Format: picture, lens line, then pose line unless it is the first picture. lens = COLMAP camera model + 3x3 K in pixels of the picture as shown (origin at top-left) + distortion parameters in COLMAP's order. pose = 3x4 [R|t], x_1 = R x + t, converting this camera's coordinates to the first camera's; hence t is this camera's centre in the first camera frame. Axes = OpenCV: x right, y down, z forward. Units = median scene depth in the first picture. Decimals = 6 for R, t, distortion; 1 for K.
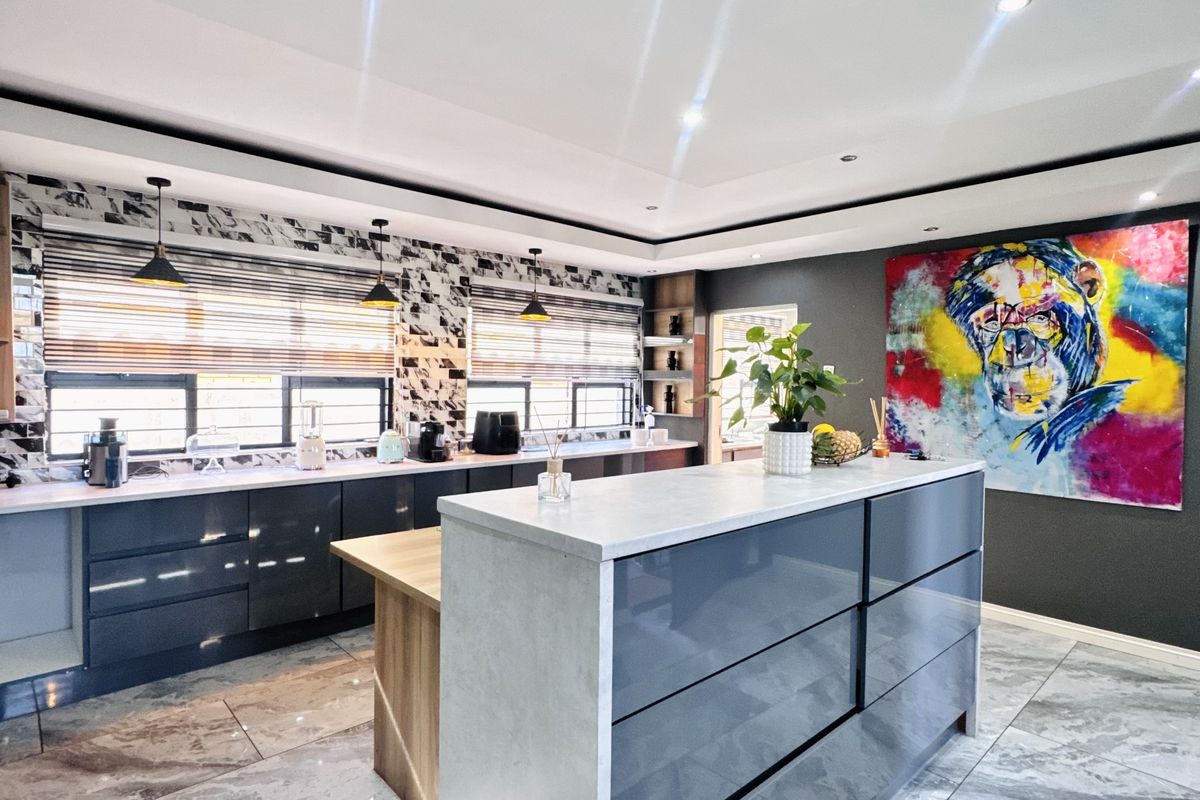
lens RADIAL K [[640.5, 0, 604.4], [0, 640.5, 400.5], [0, 0, 1]] dist [-0.003713, -0.000022]
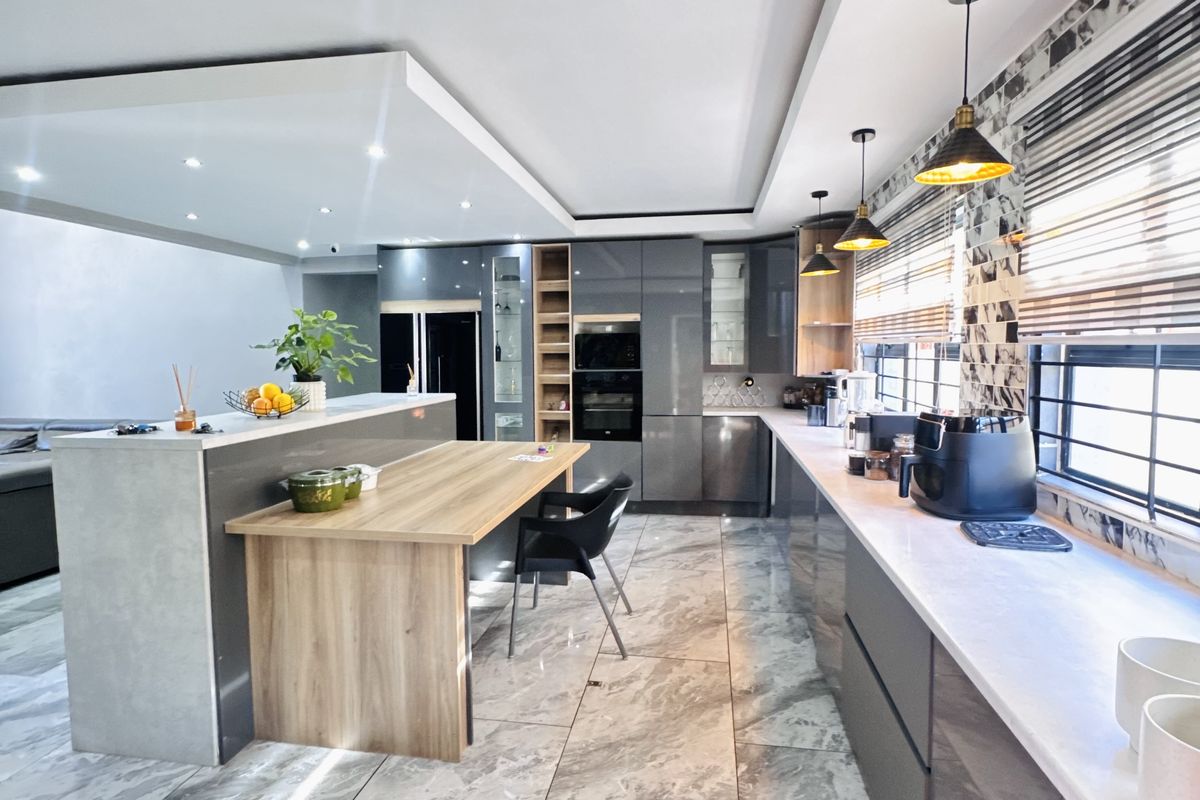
lens RADIAL K [[640.5, 0, 604.4], [0, 640.5, 400.5], [0, 0, 1]] dist [-0.003713, -0.000022]
pose [[-0.795128, 0.041975, -0.604987, 0.383222], [-0.020888, 0.995114, 0.096496, -0.040092], [0.606082, 0.089364, -0.790366, 1.568996]]
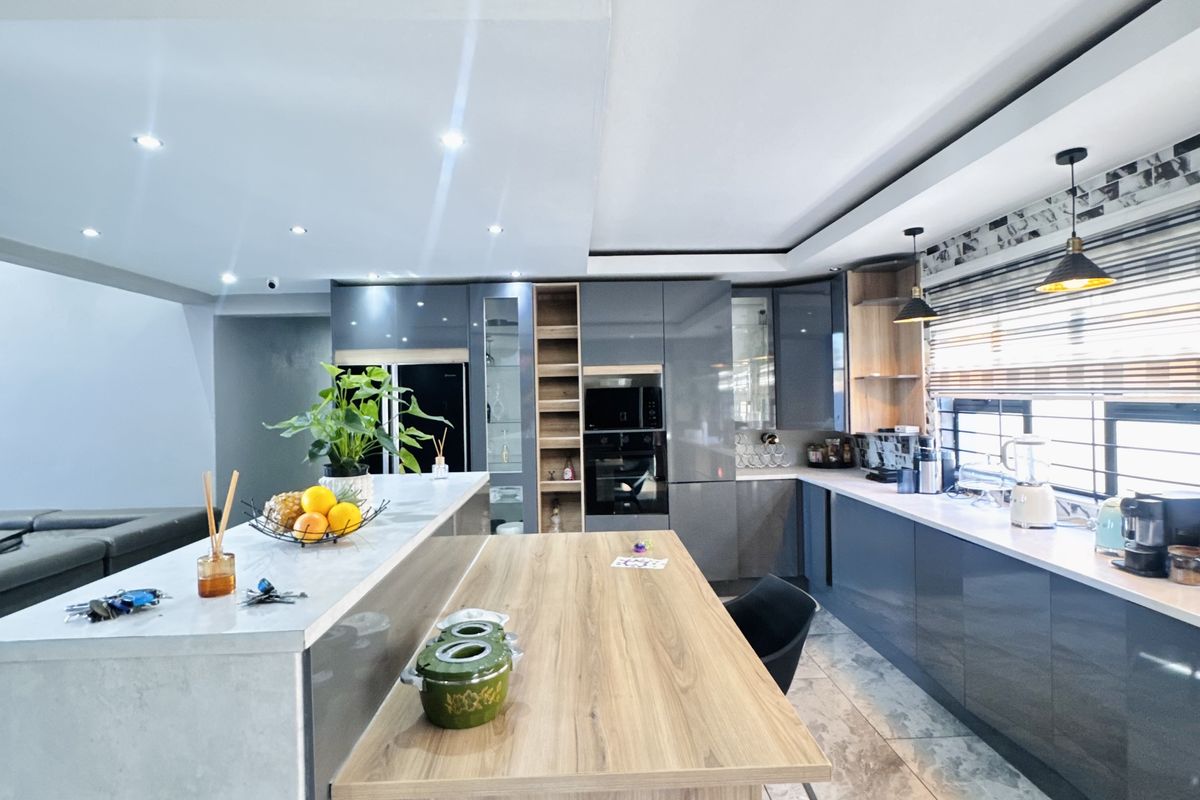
lens RADIAL K [[640.5, 0, 604.4], [0, 640.5, 400.5], [0, 0, 1]] dist [-0.003713, -0.000022]
pose [[-0.658418, 0.010250, -0.752582, 0.455313], [-0.009453, 0.999716, 0.021886, -0.054415], [0.752593, 0.021525, -0.658134, 1.174025]]
